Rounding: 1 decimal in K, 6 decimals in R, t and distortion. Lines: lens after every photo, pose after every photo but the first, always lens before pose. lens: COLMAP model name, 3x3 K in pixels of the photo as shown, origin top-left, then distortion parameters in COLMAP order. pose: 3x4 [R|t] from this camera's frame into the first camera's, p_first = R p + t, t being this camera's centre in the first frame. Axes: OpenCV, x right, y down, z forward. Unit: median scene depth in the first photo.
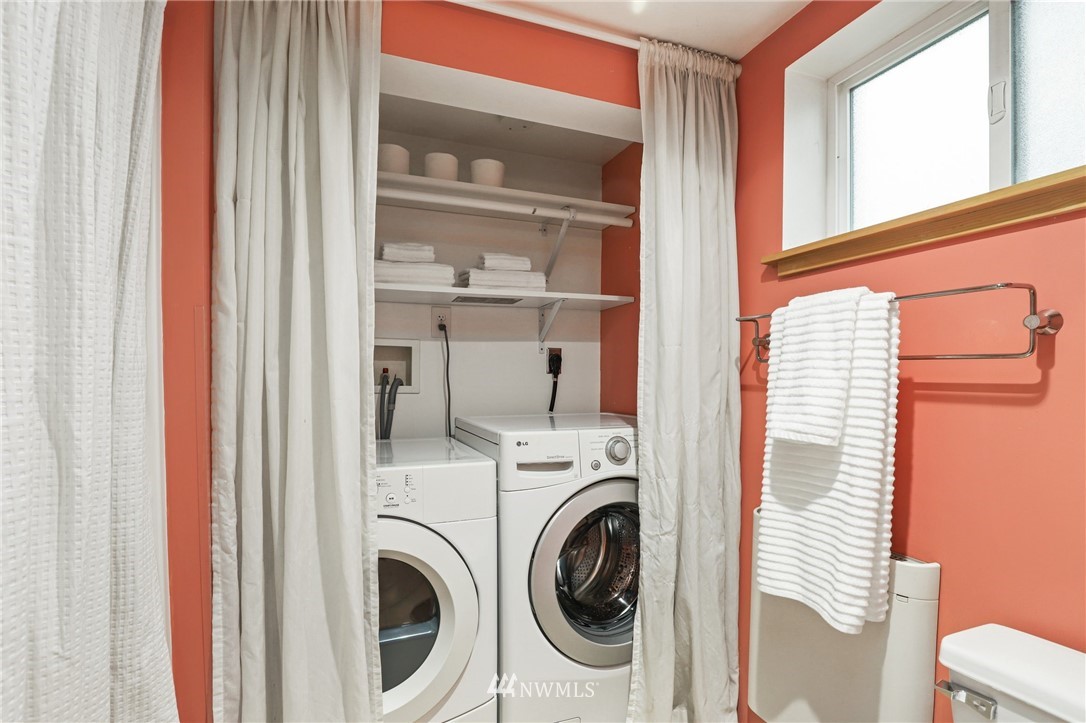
lens RADIAL K [[515.2, 0, 547.1], [0, 515.2, 391.4], [0, 0, 1]] dist [-0.032216, 0.000964]
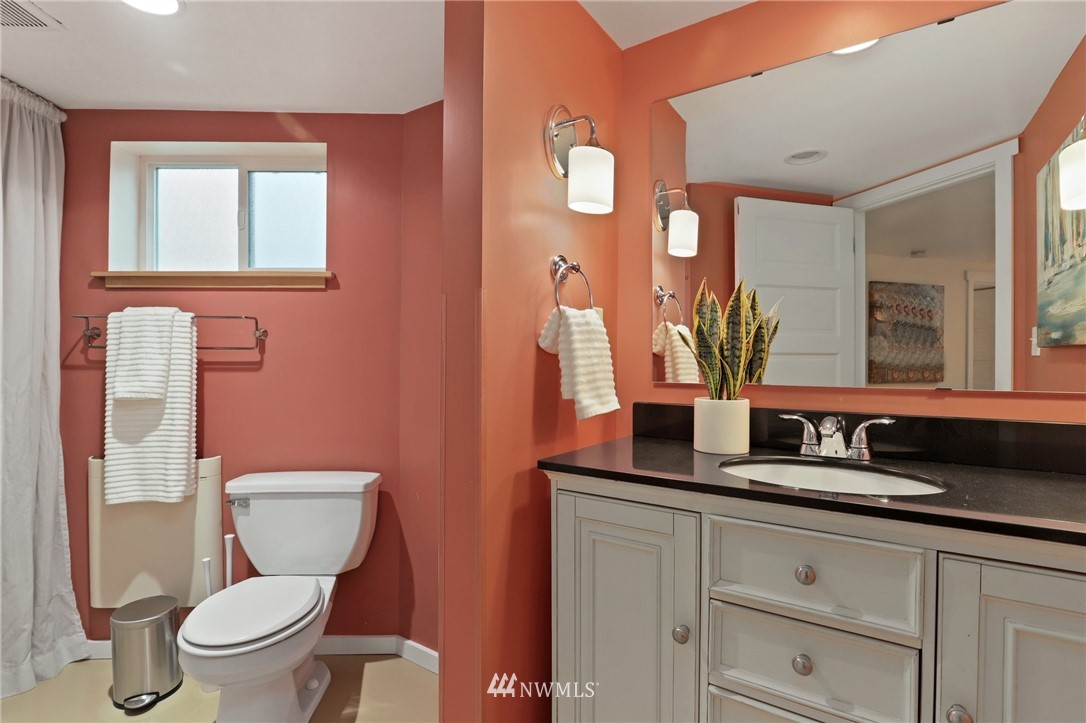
lens RADIAL K [[531.2, 0, 541.4], [0, 531.2, 365.9], [0, 0, 1]] dist [-0.020045, -0.000427]
pose [[0.323527, -0.013924, 0.946116, -0.708634], [0.029926, 0.999542, 0.004477, 0.027658], [-0.945746, 0.026865, 0.323796, -0.800705]]
